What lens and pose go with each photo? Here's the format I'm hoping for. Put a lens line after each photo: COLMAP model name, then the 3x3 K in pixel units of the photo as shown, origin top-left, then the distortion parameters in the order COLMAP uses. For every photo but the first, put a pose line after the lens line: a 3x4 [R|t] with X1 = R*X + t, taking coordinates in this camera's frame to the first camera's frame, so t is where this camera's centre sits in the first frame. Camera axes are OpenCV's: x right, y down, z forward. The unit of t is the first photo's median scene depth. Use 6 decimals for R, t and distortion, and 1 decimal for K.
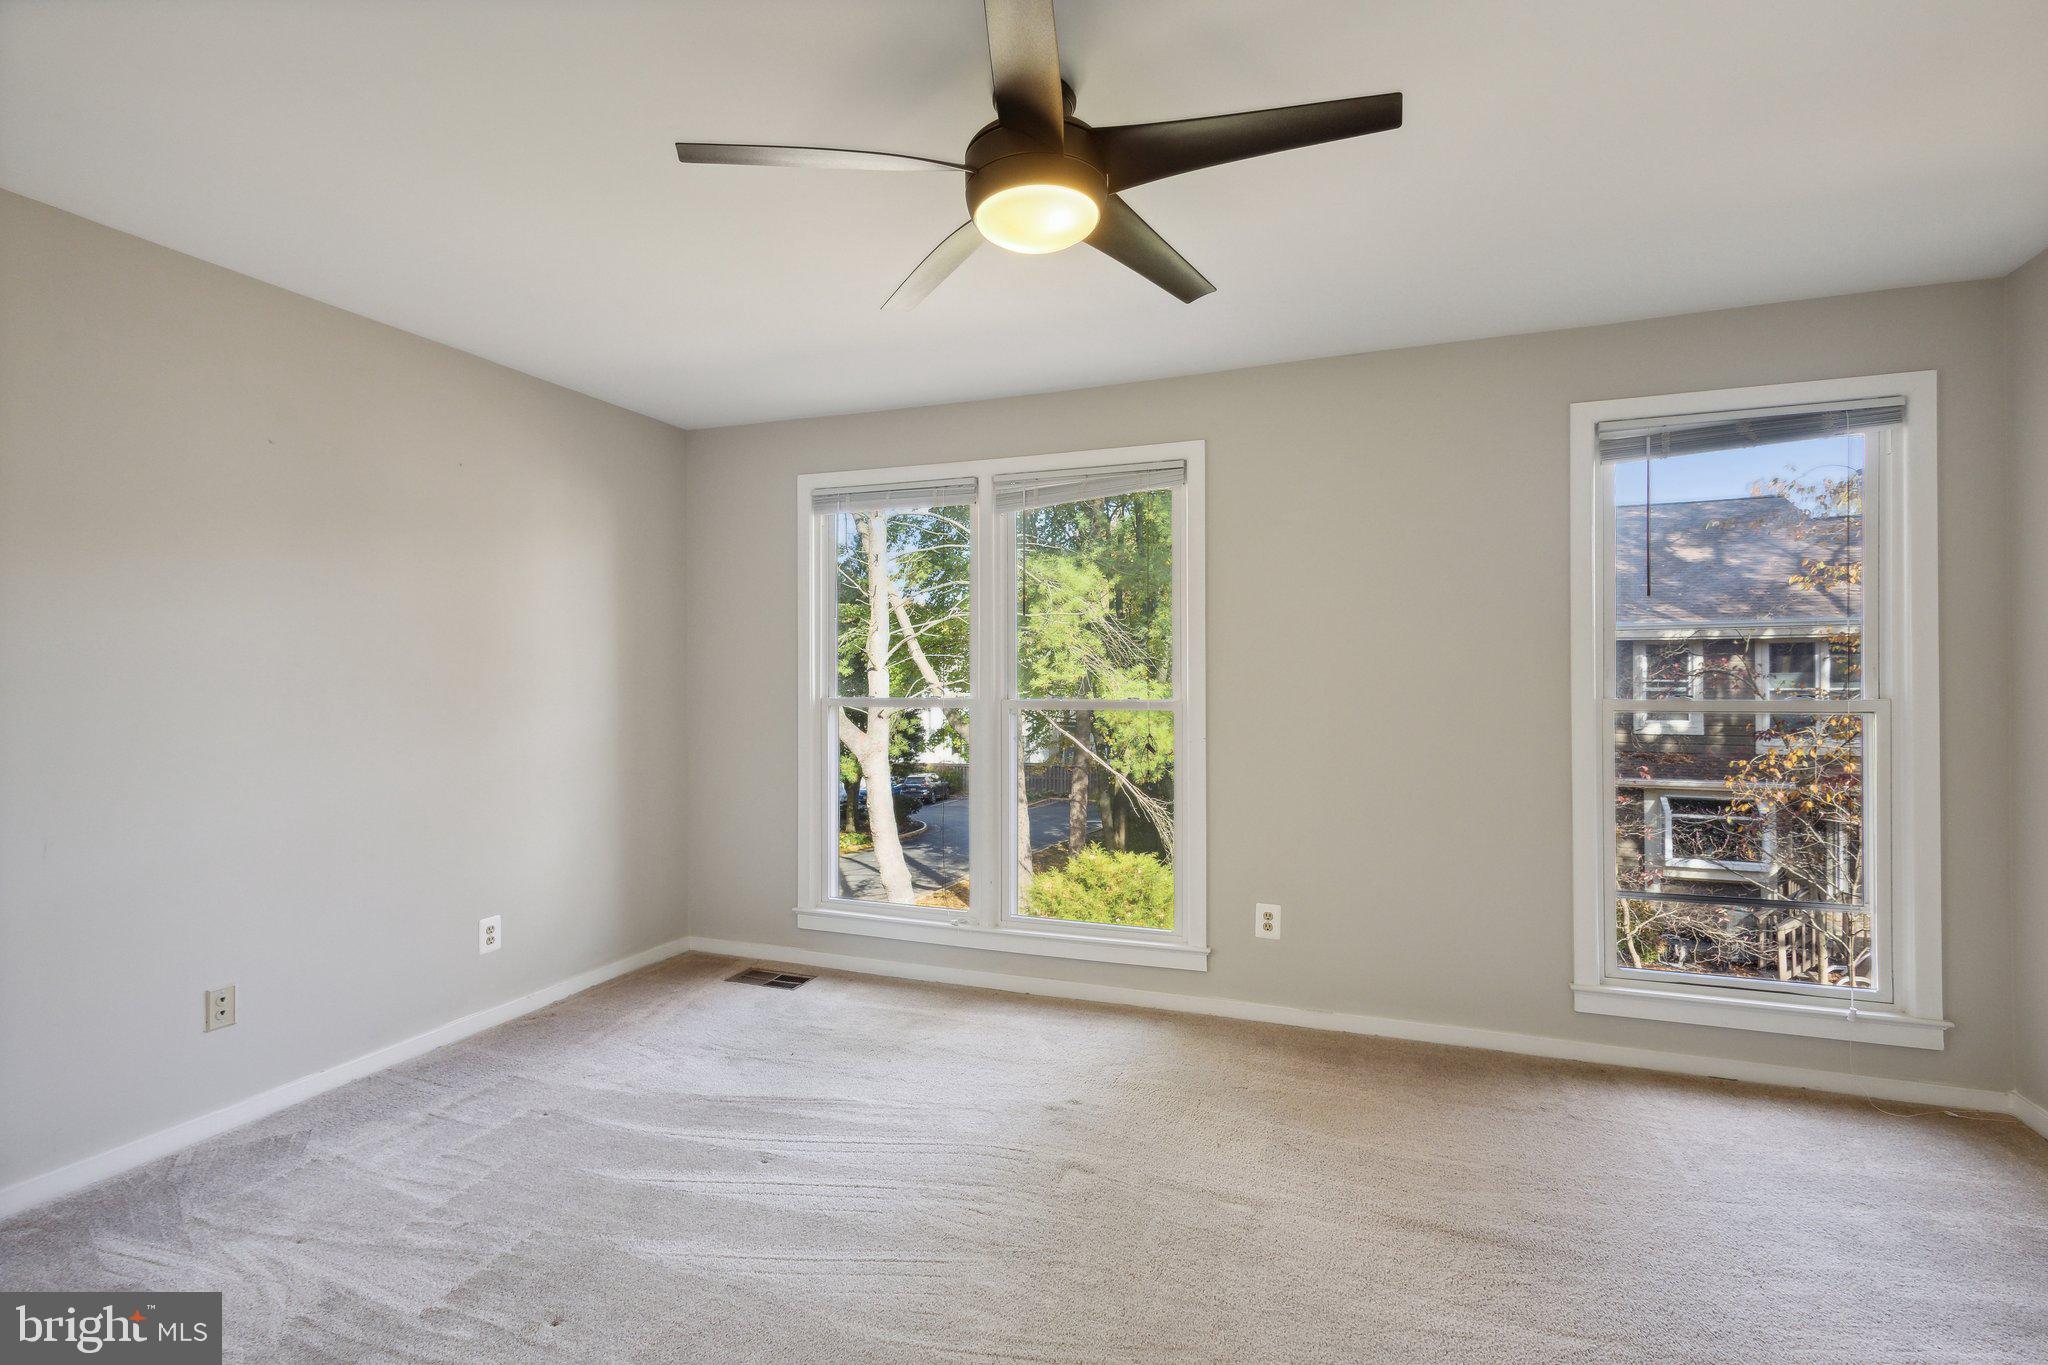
lens RADIAL K [[951.5, 0, 1014.8], [0, 951.5, 682.9], [0, 0, 1]] dist [0.004118, -0.002394]
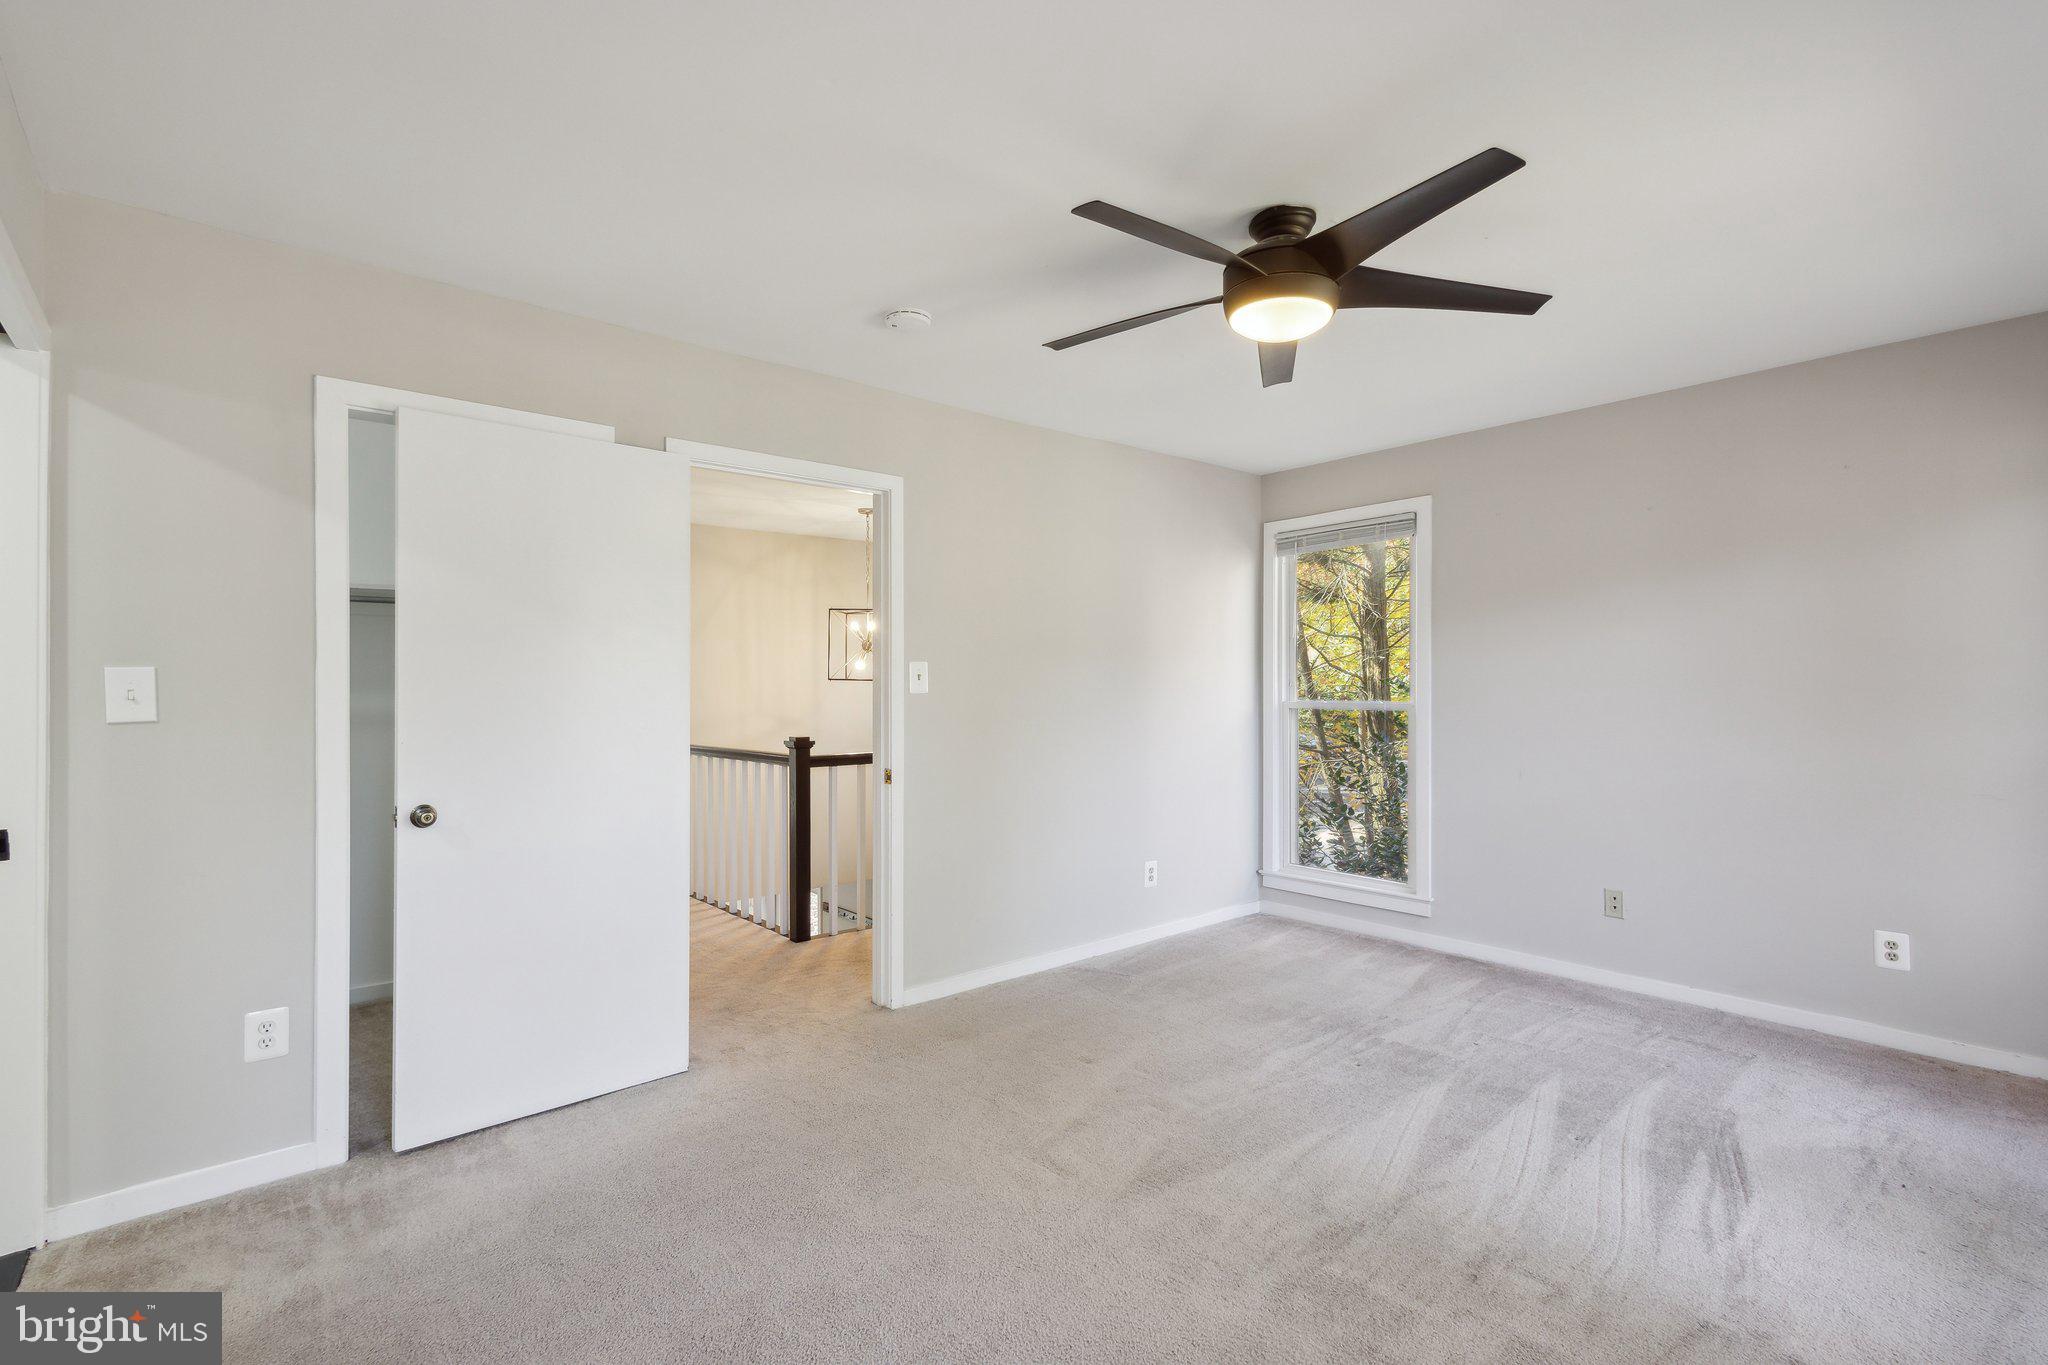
lens RADIAL K [[951.5, 0, 1019.1], [0, 951.5, 680.9], [0, 0, 1]] dist [0.004118, -0.002394]
pose [[-0.490318, 0.001301, -0.871543, 0.959984], [0.001194, 0.999999, 0.000821, -0.005866], [0.871543, -0.000638, -0.490319, 0.979542]]
